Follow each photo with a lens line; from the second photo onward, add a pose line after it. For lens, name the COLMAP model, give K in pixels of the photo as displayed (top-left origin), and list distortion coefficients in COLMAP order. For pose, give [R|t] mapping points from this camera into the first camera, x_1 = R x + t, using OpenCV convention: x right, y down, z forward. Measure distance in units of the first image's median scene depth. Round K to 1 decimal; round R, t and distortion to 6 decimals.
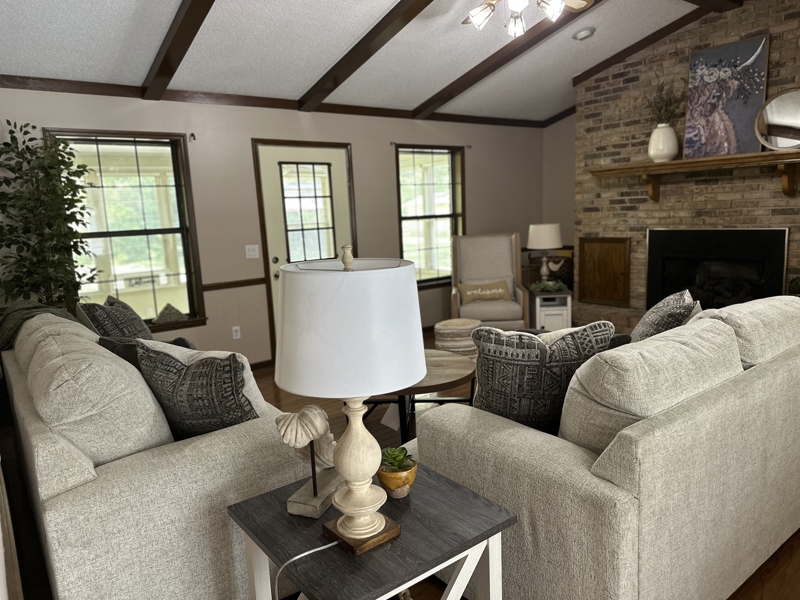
lens RADIAL K [[557.7, 0, 400.0], [0, 557.7, 300.0], [0, 0, 1]] dist [0.109244, -0.125487]
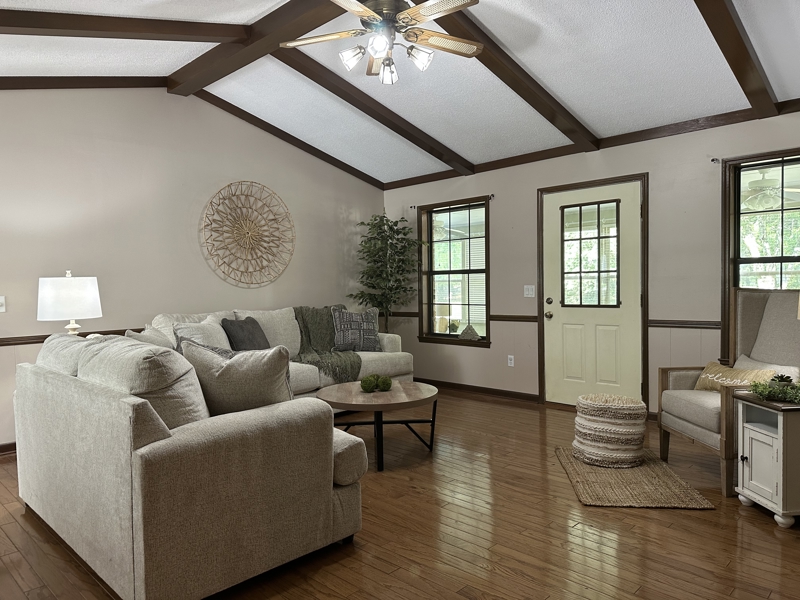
lens RADIAL K [[557.7, 0, 400.0], [0, 557.7, 300.0], [0, 0, 1]] dist [0.109244, -0.125487]
pose [[0.222019, 0.087106, -0.971144, 0.746938], [-0.107209, 0.992143, 0.064480, -0.112653], [0.969130, 0.089799, 0.229613, 0.501060]]
